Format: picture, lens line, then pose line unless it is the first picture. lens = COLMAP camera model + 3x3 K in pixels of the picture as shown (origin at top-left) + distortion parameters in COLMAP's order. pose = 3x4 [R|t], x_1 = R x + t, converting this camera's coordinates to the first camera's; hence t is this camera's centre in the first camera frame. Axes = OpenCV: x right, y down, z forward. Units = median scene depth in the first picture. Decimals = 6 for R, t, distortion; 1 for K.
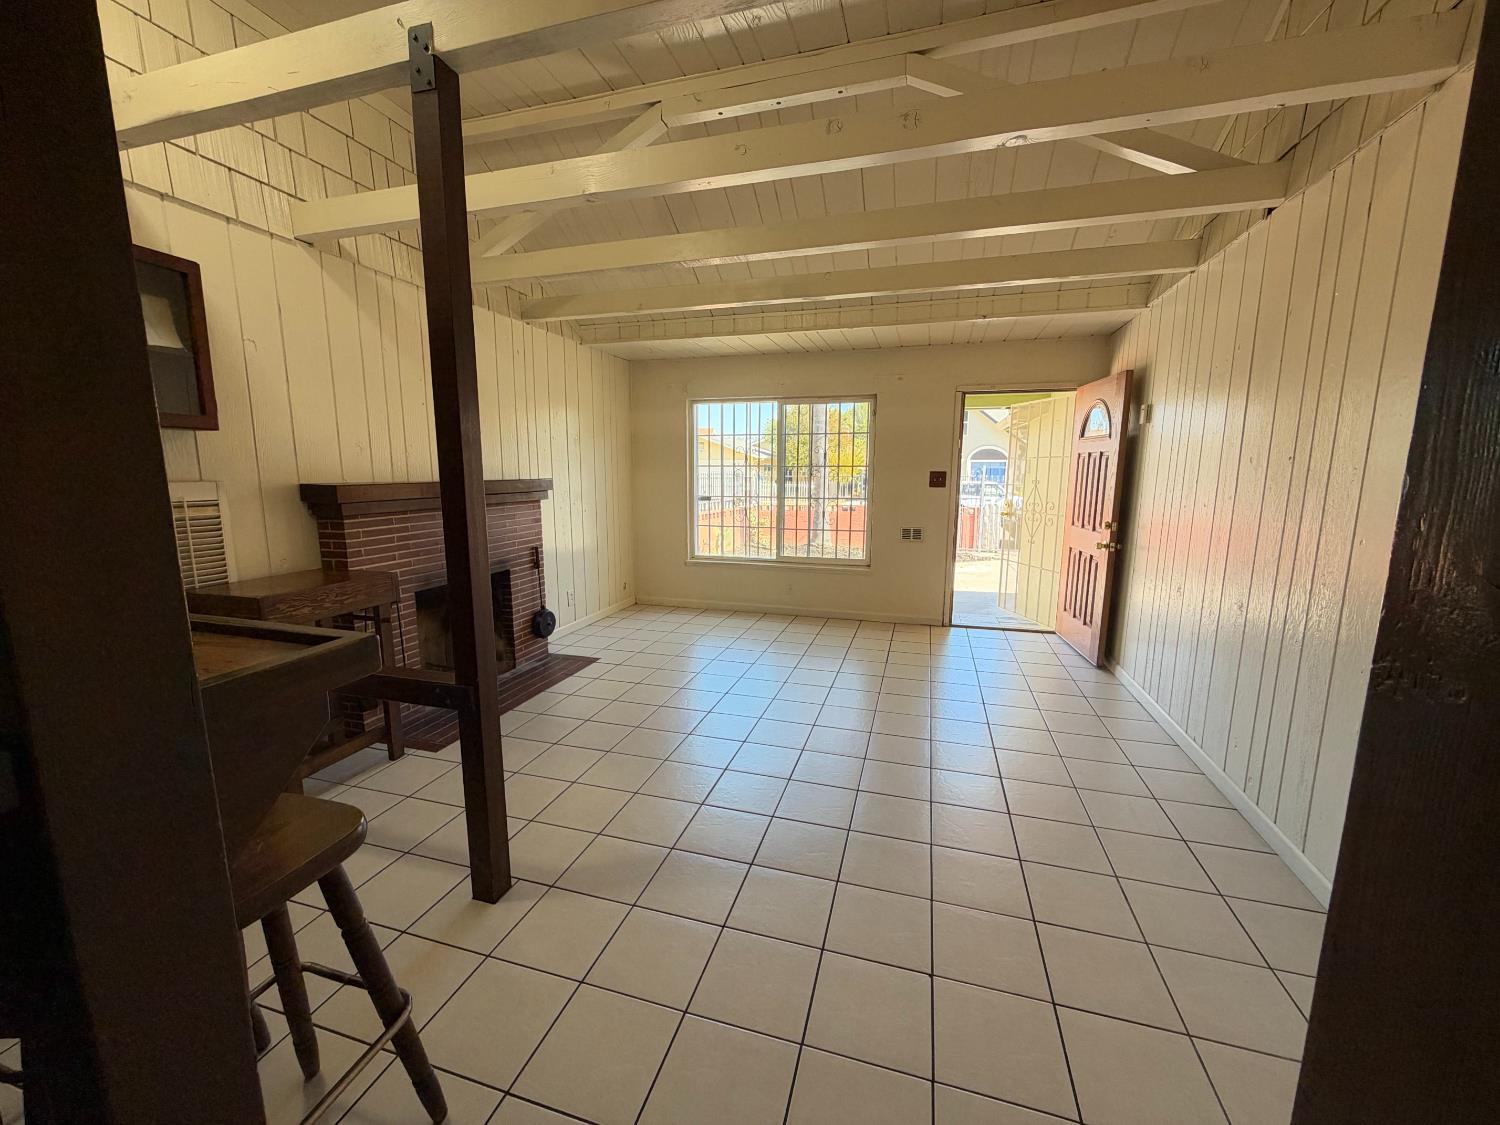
lens RADIAL K [[597.7, 0, 750.8], [0, 597.7, 564.9], [0, 0, 1]] dist [-0.000475, 0.000276]
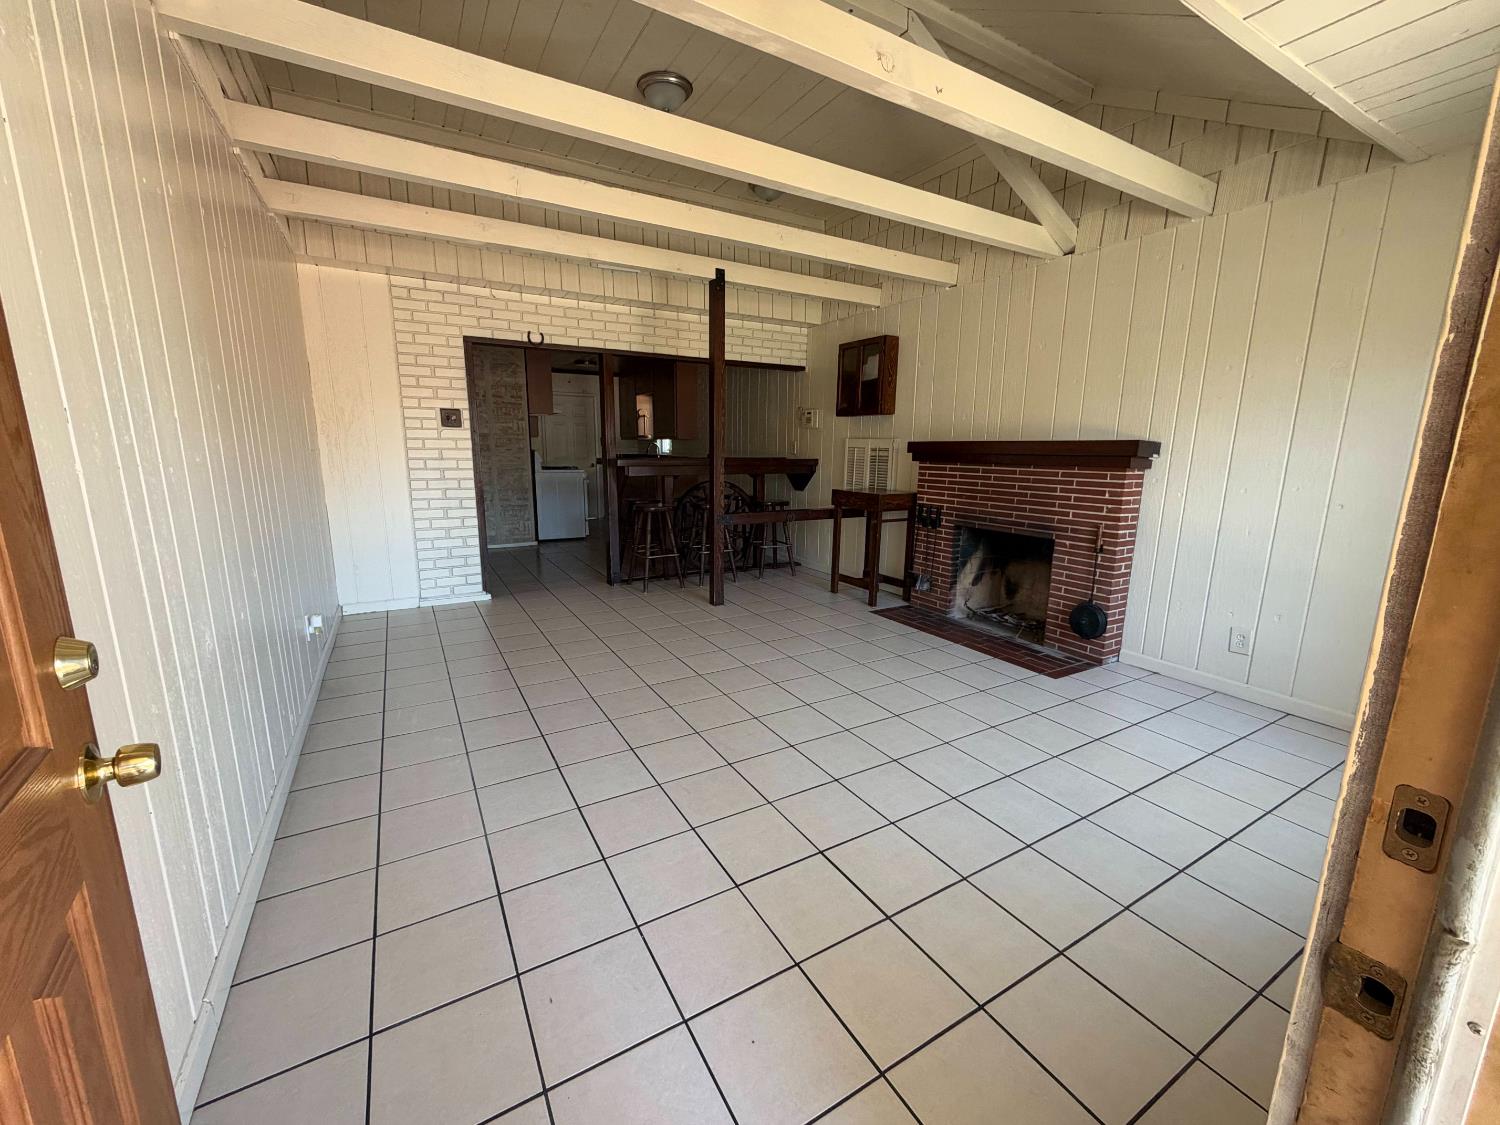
lens RADIAL K [[597.7, 0, 743.1], [0, 597.7, 558.0], [0, 0, 1]] dist [-0.000475, 0.000276]
pose [[-0.690296, 0.125662, -0.712531, 0.489973], [-0.123264, 0.949980, 0.286956, -0.141504], [0.712950, 0.285914, -0.640278, 1.050861]]
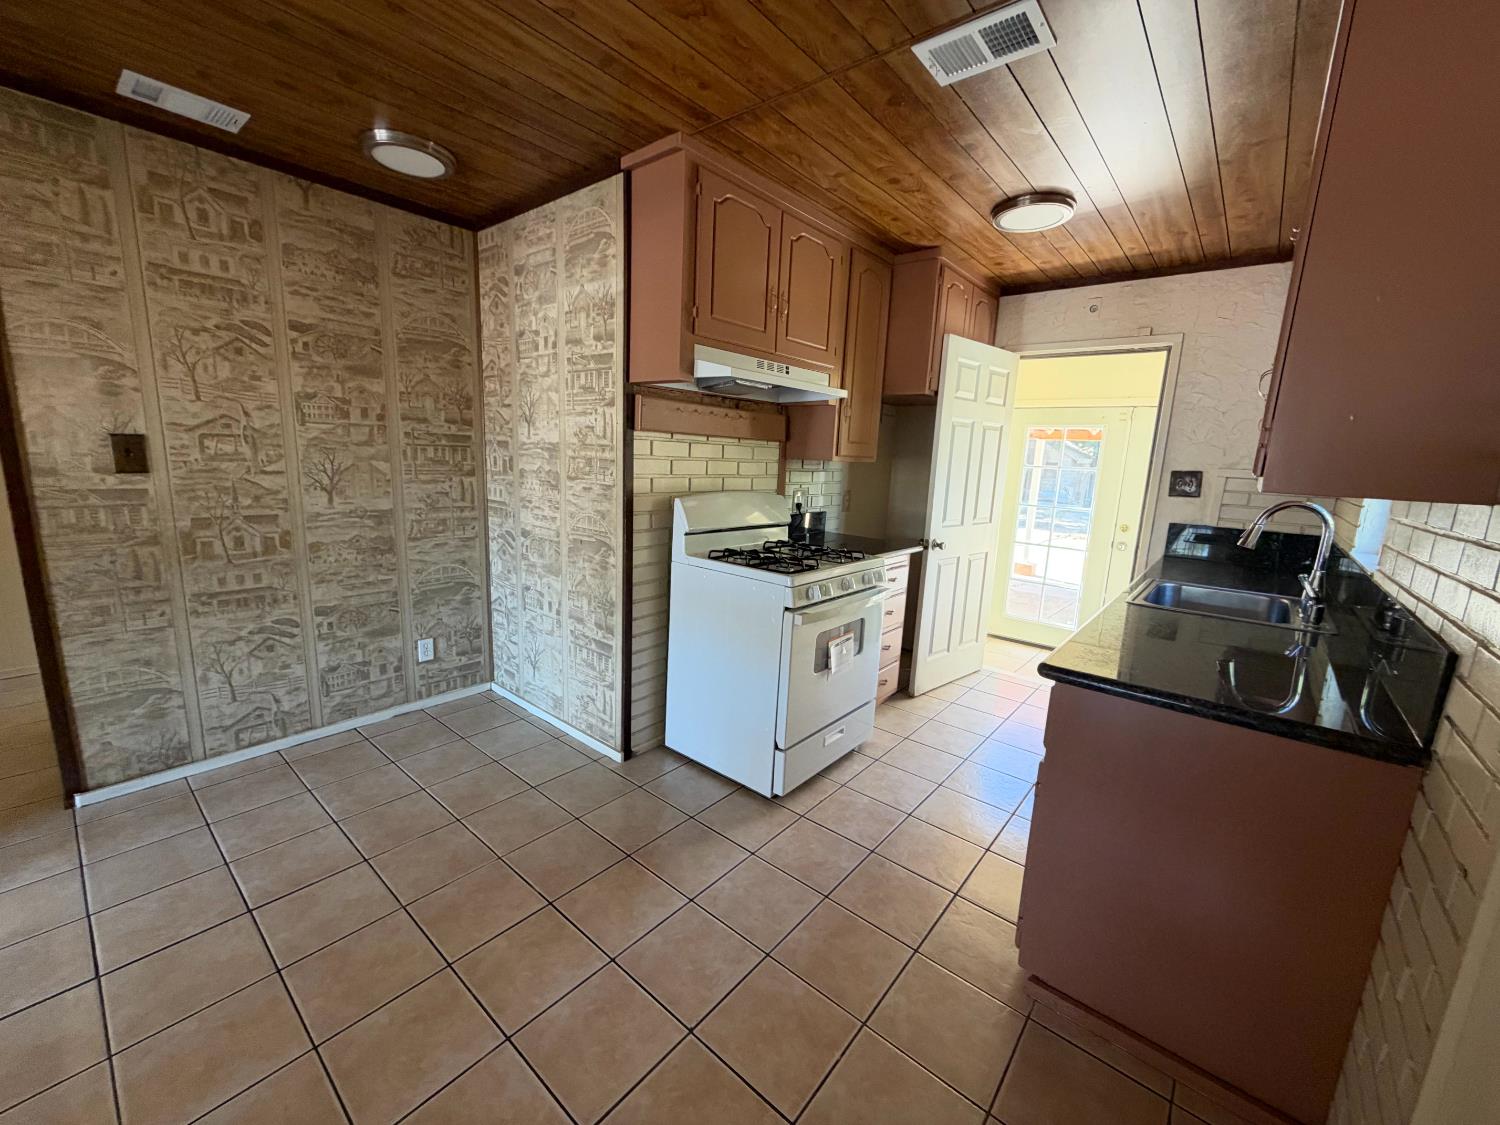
lens RADIAL K [[597.7, 0, 746.6], [0, 597.7, 561.5], [0, 0, 1]] dist [-0.000475, 0.000276]
pose [[-0.914800, -0.114776, 0.387256, -0.558970], [0.017345, 0.946728, 0.321568, -0.005841], [-0.403534, 0.300887, -0.864076, 0.018841]]
